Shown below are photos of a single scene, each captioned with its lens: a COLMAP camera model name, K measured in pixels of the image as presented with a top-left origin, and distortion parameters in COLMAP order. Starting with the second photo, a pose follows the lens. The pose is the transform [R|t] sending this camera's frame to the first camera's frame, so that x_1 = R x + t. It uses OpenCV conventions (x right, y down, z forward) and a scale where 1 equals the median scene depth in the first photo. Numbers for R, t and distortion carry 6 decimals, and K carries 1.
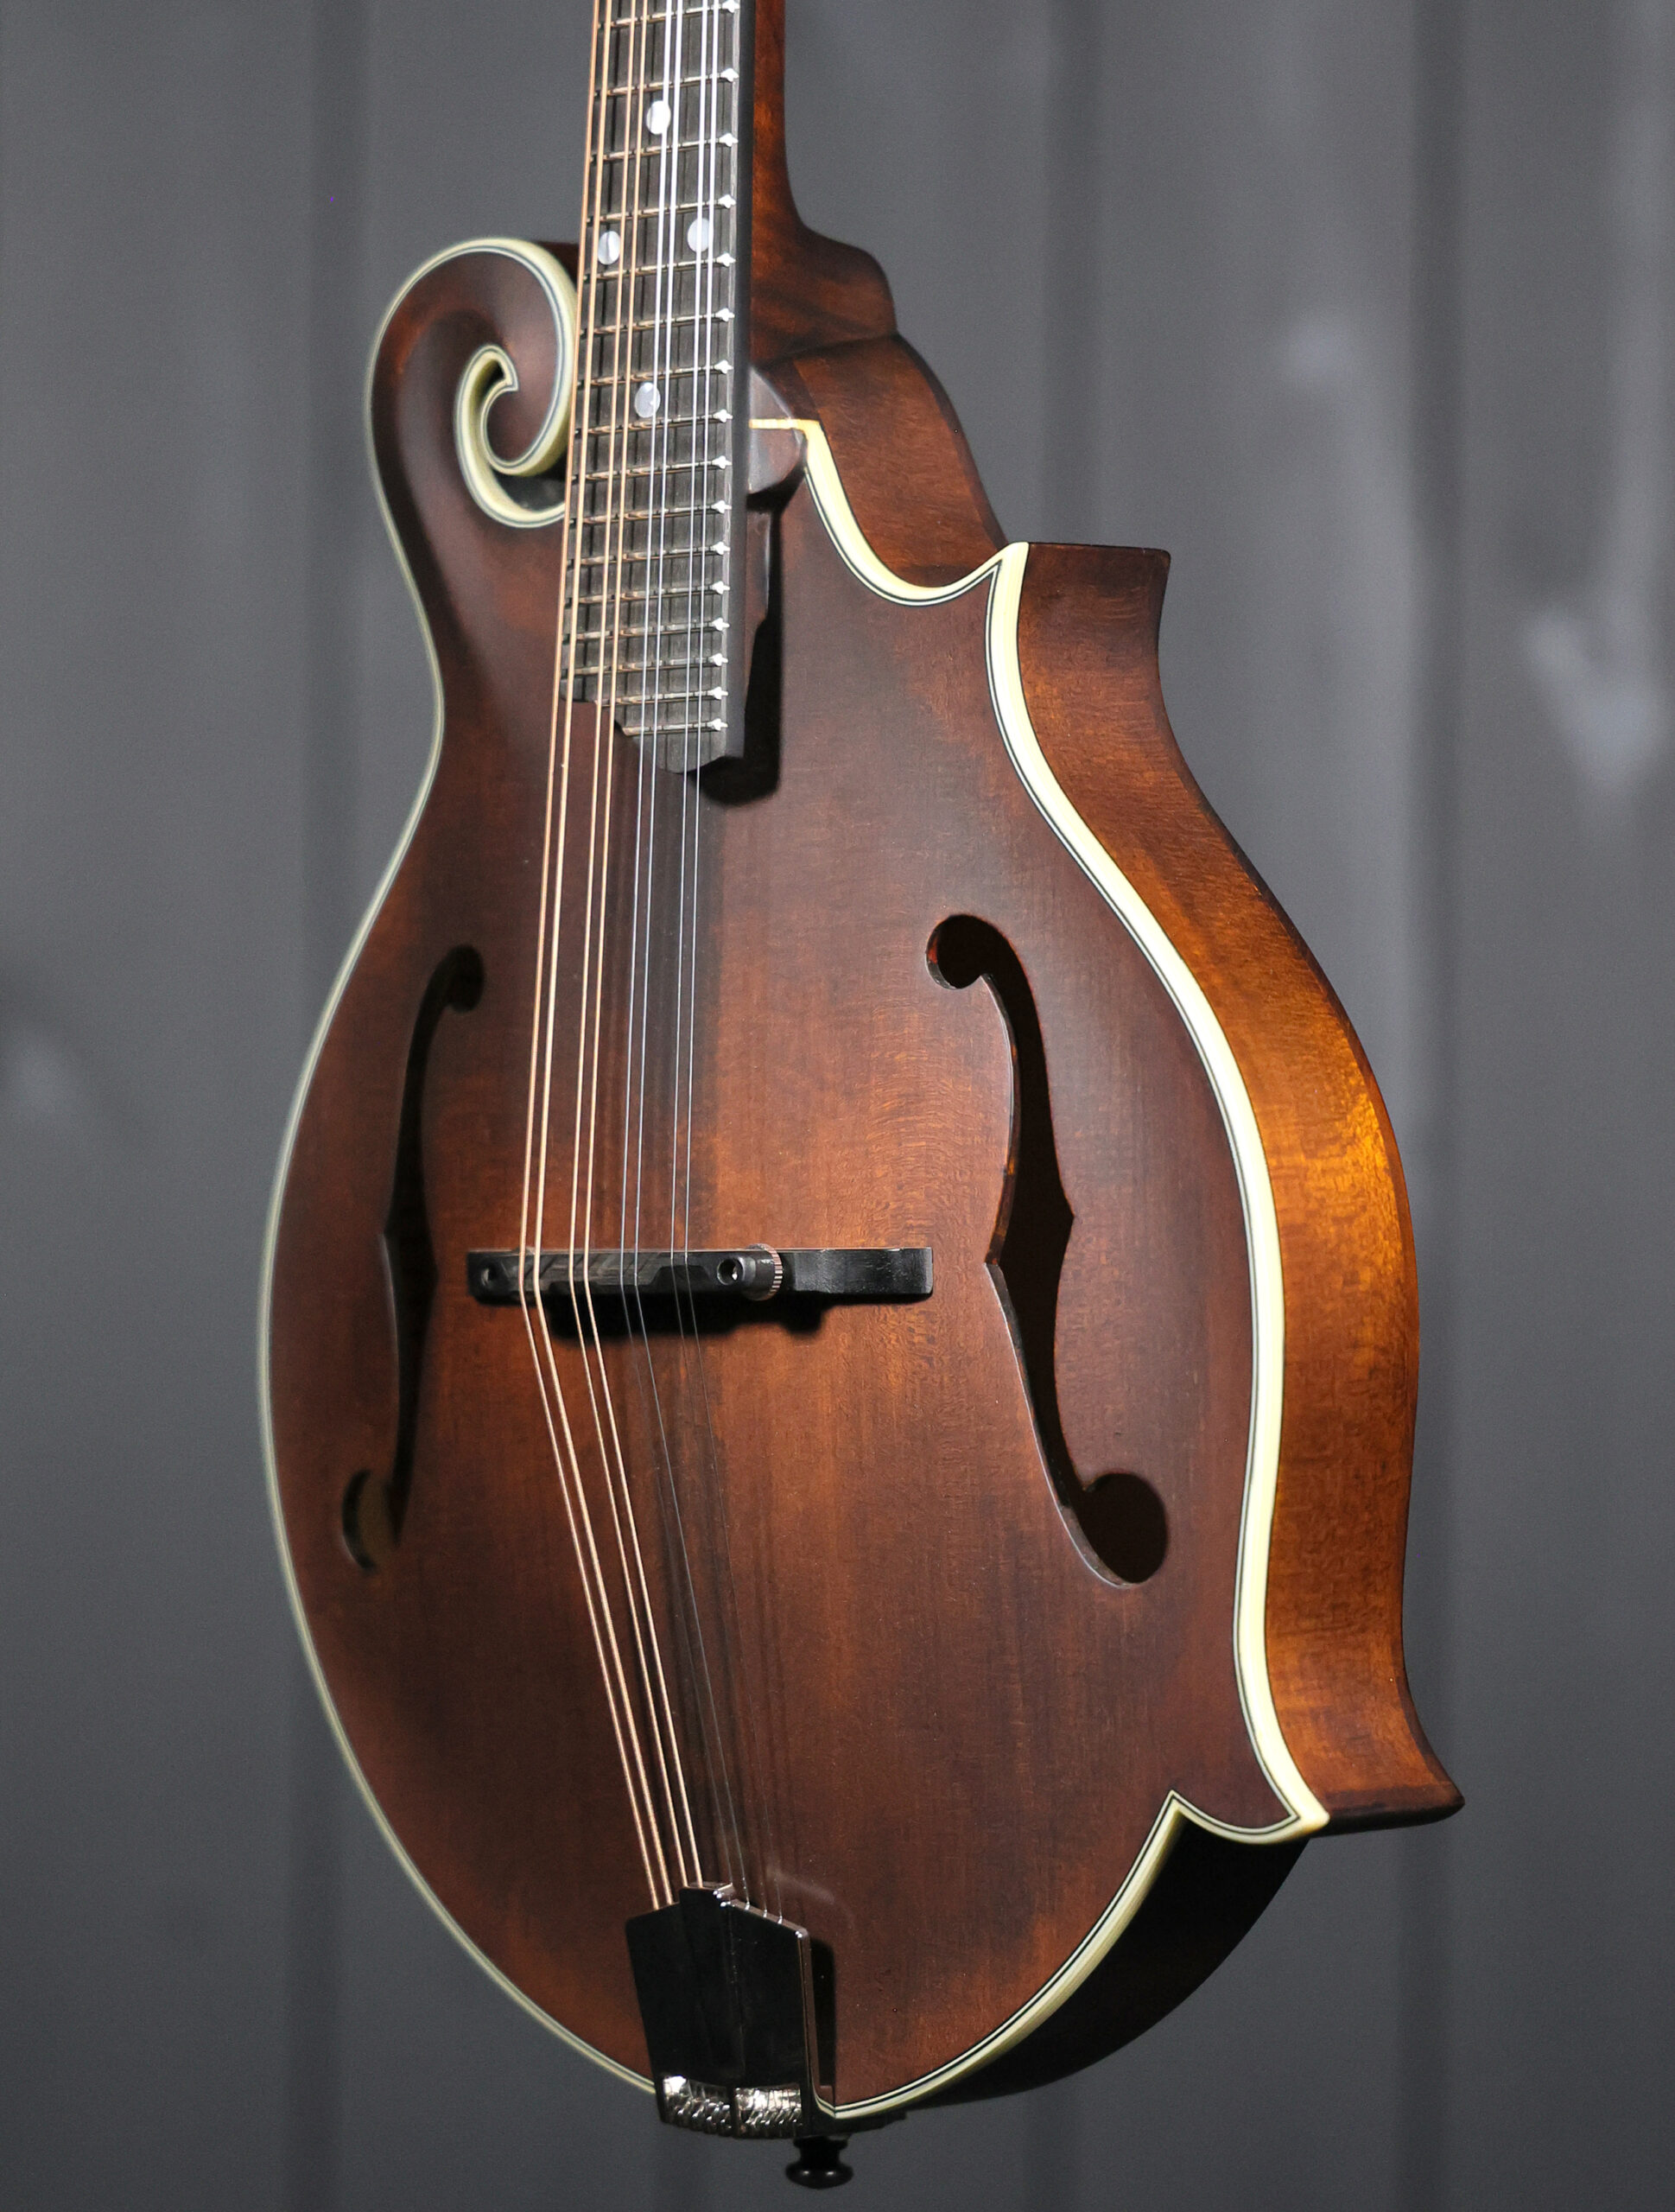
lens RADIAL K [[7882.3, 0, 837.5], [0, 7882.3, 1106.0], [0, 0, 1]] dist [-0.053991, -1.238292]
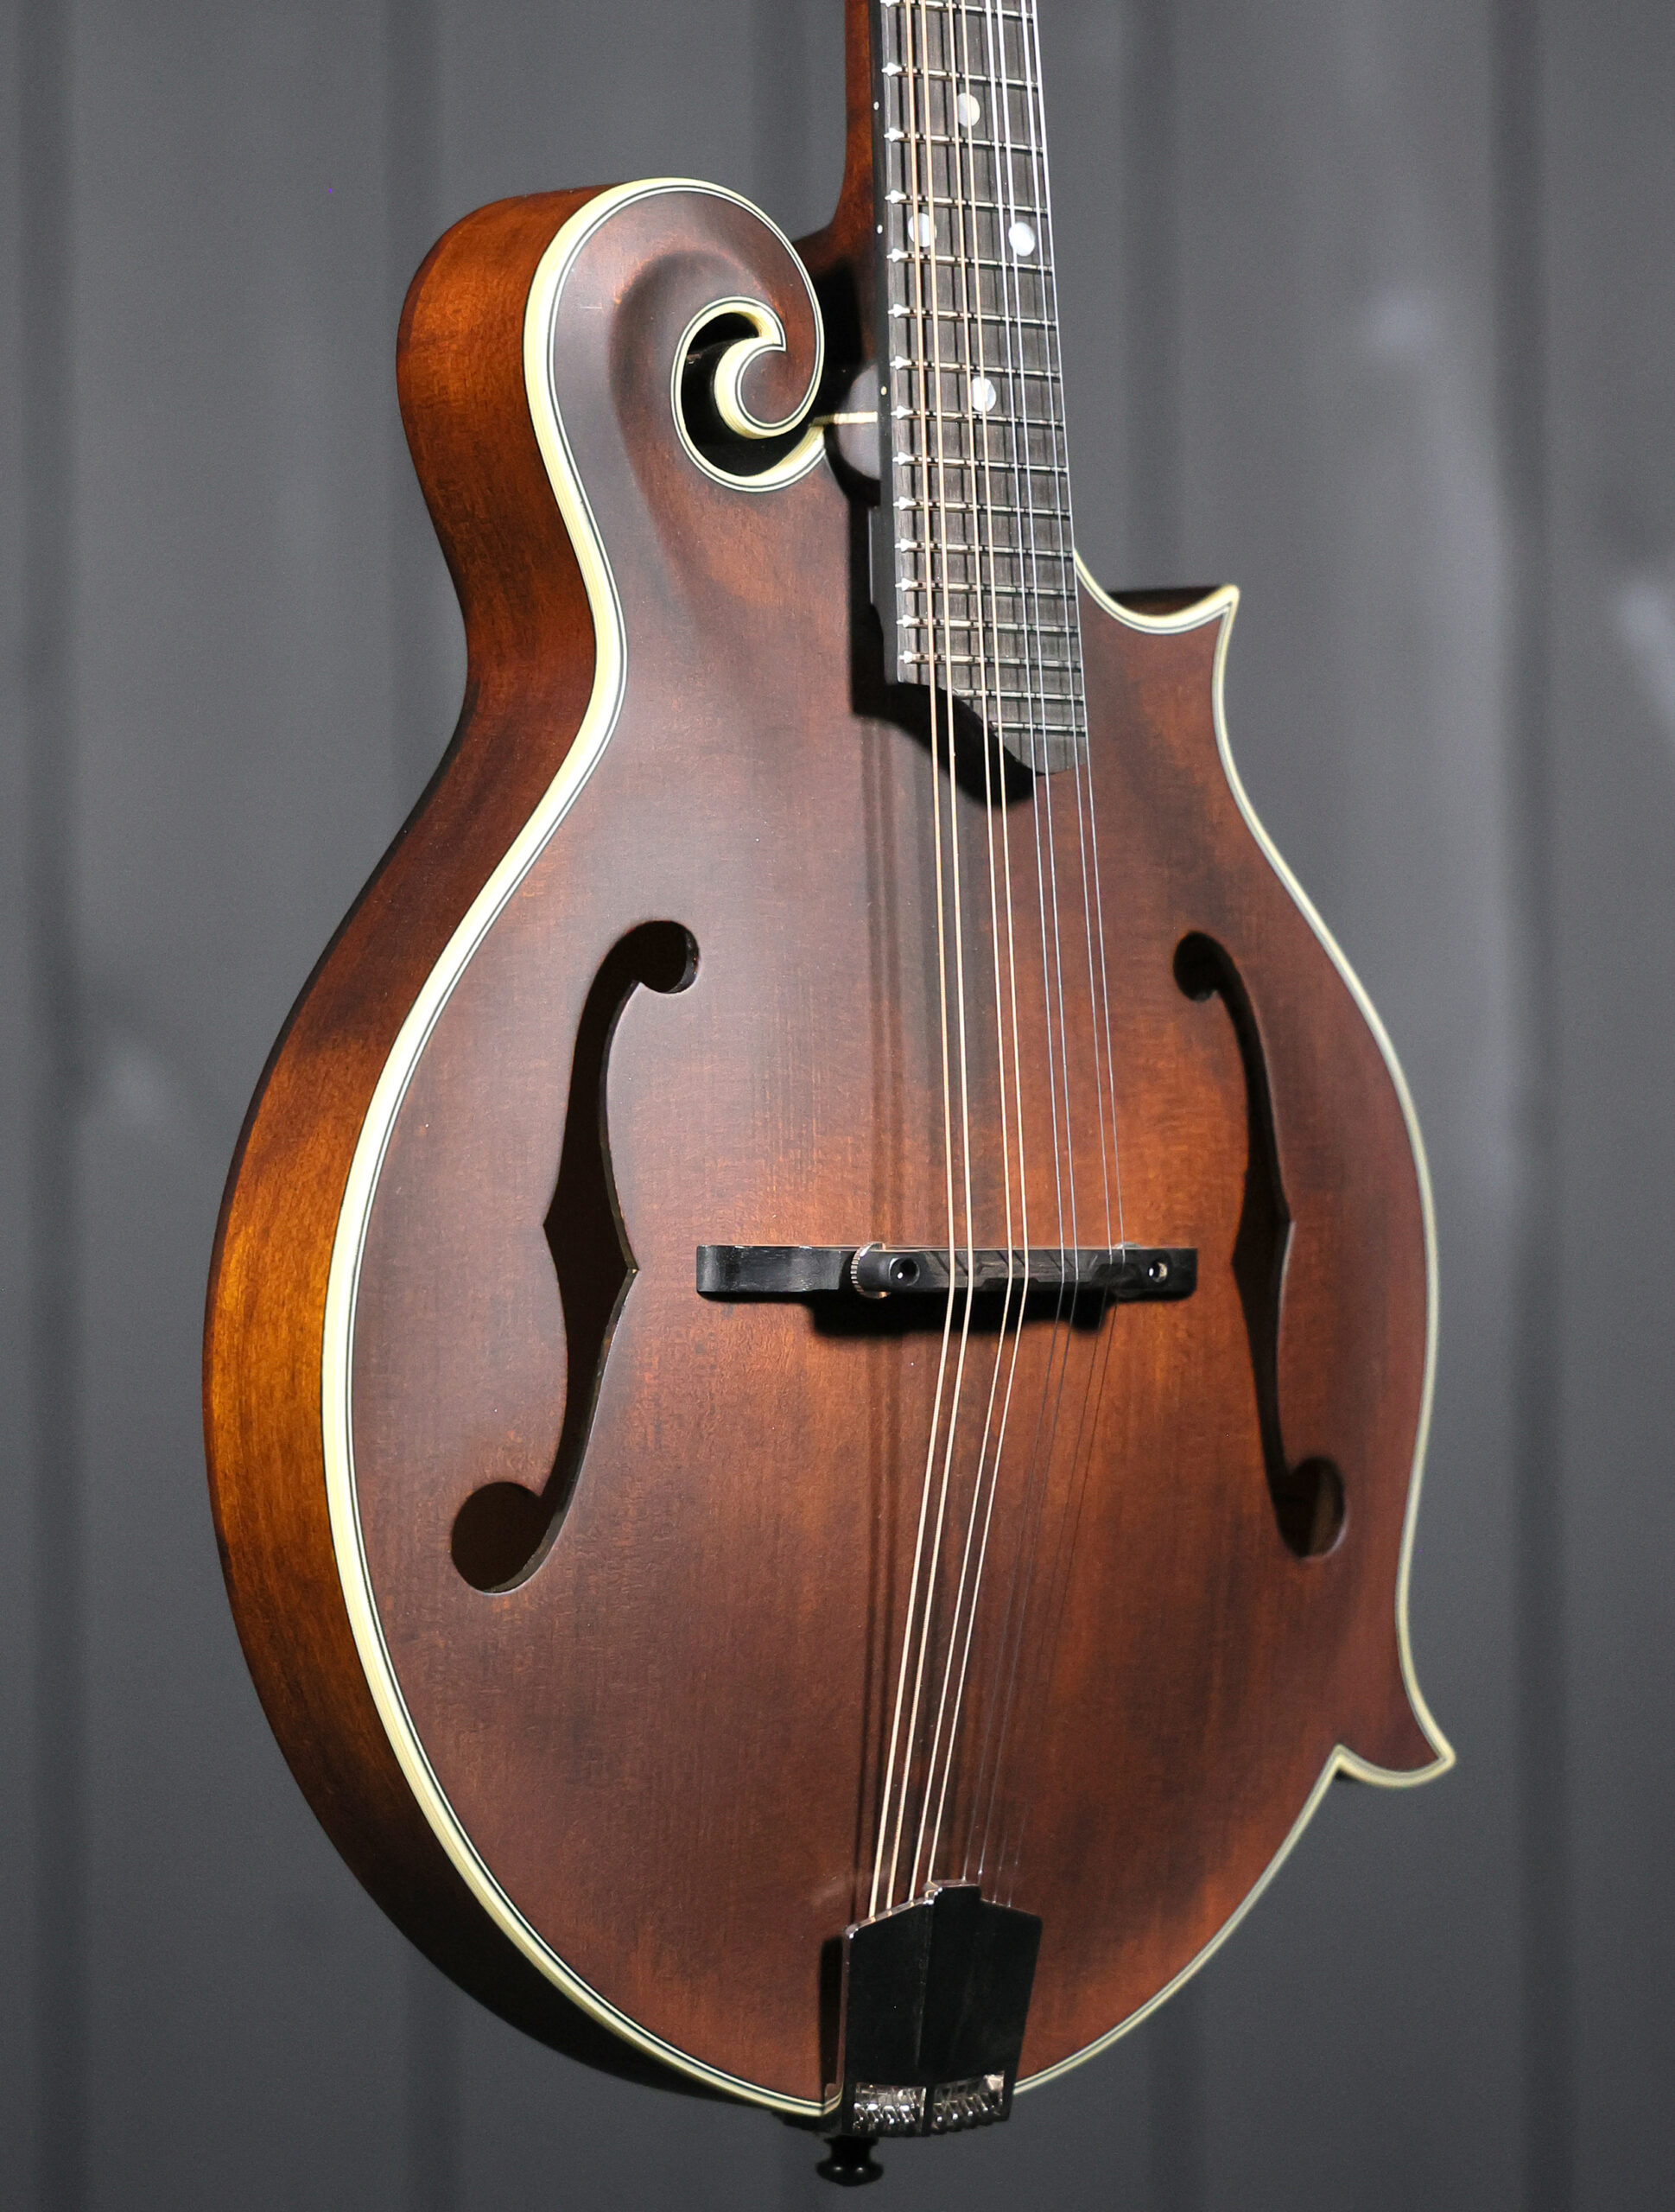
lens RADIAL K [[7882.3, 0, 837.5], [0, 7882.3, 1106.0], [0, 0, 1]] dist [-0.053991, -1.238292]
pose [[0.159717, 0.026471, 0.986808, -1.031766], [-0.022256, 0.999483, -0.023209, 0.024533], [-0.986912, -0.018255, 0.160223, 0.877737]]
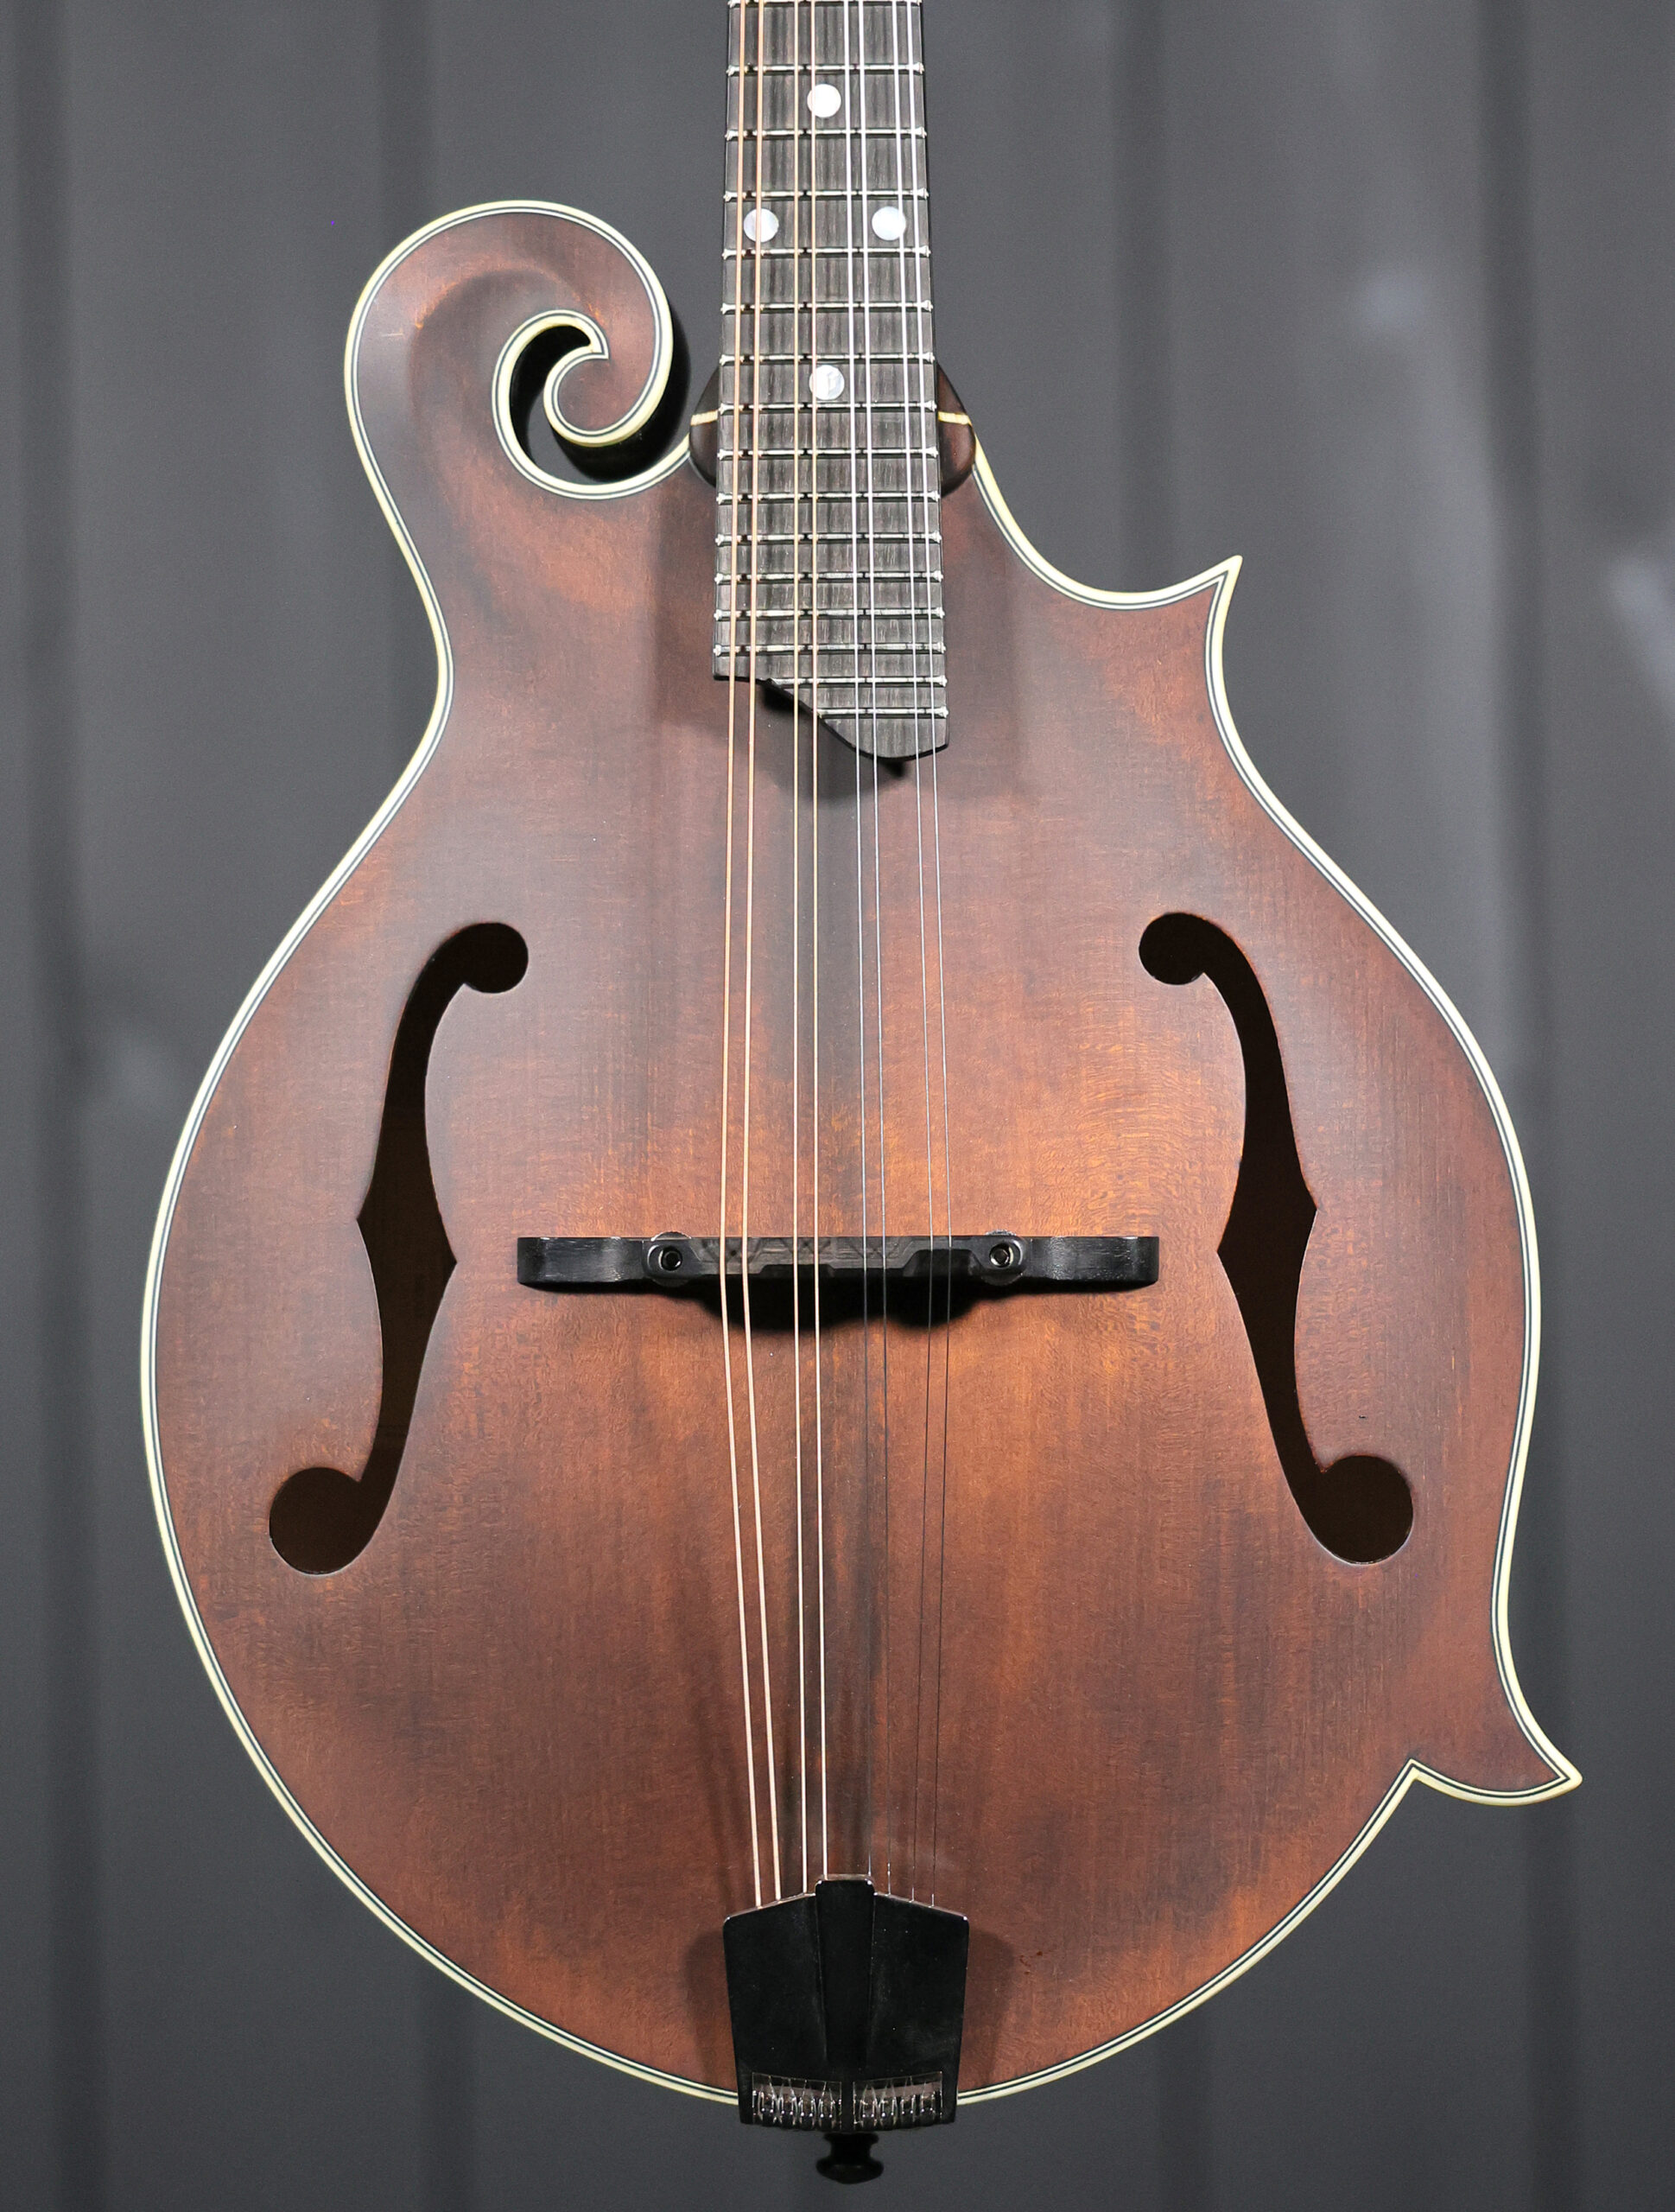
lens RADIAL K [[7882.3, 0, 837.5], [0, 7882.3, 1106.0], [0, 0, 1]] dist [-0.053991, -1.238292]
pose [[0.748781, 0.037185, 0.661774, -0.694543], [-0.015953, 0.999147, -0.038091, 0.040582], [-0.662625, 0.017965, 0.748735, 0.262312]]
